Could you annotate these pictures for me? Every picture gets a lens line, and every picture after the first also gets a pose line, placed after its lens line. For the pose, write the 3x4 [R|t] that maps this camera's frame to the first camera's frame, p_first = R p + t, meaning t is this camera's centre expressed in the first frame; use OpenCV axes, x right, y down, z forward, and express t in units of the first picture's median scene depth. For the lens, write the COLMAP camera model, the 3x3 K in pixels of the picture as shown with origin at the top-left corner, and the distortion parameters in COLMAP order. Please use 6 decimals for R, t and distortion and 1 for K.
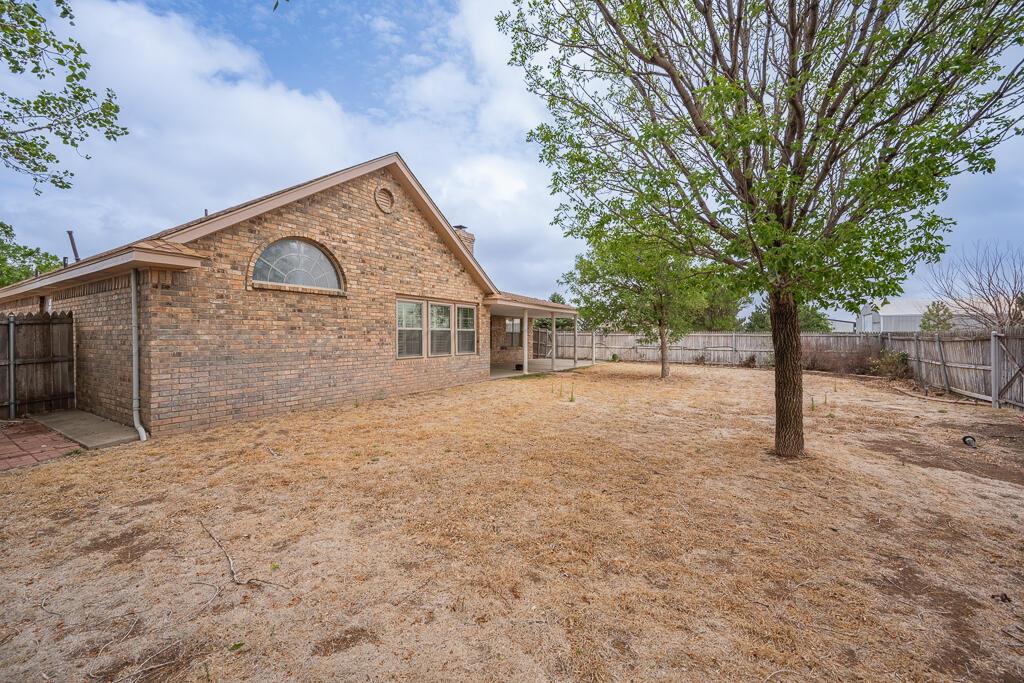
lens RADIAL K [[408.1, 0, 513.9], [0, 408.1, 335.2], [0, 0, 1]] dist [0.003906, 0.000113]
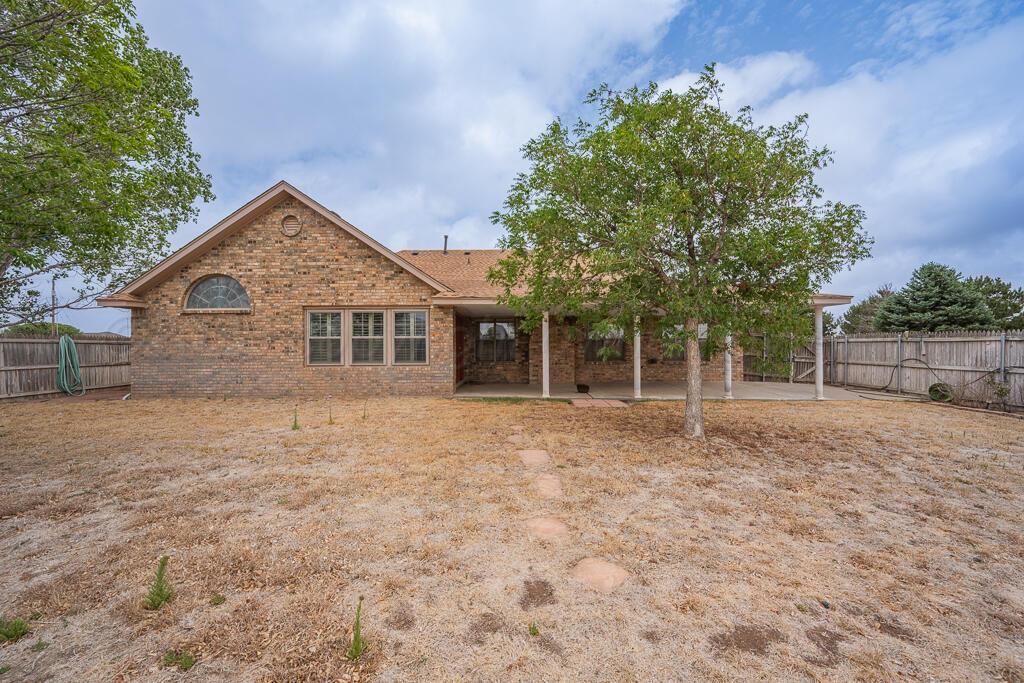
lens RADIAL K [[408.1, 0, 511.6], [0, 408.1, 348.5], [0, 0, 1]] dist [0.003906, 0.000113]
pose [[0.508731, -0.002788, -0.860921, 1.010611], [0.005339, 0.999986, -0.000084, 0.017379], [0.860909, -0.004554, 0.508739, 0.978963]]
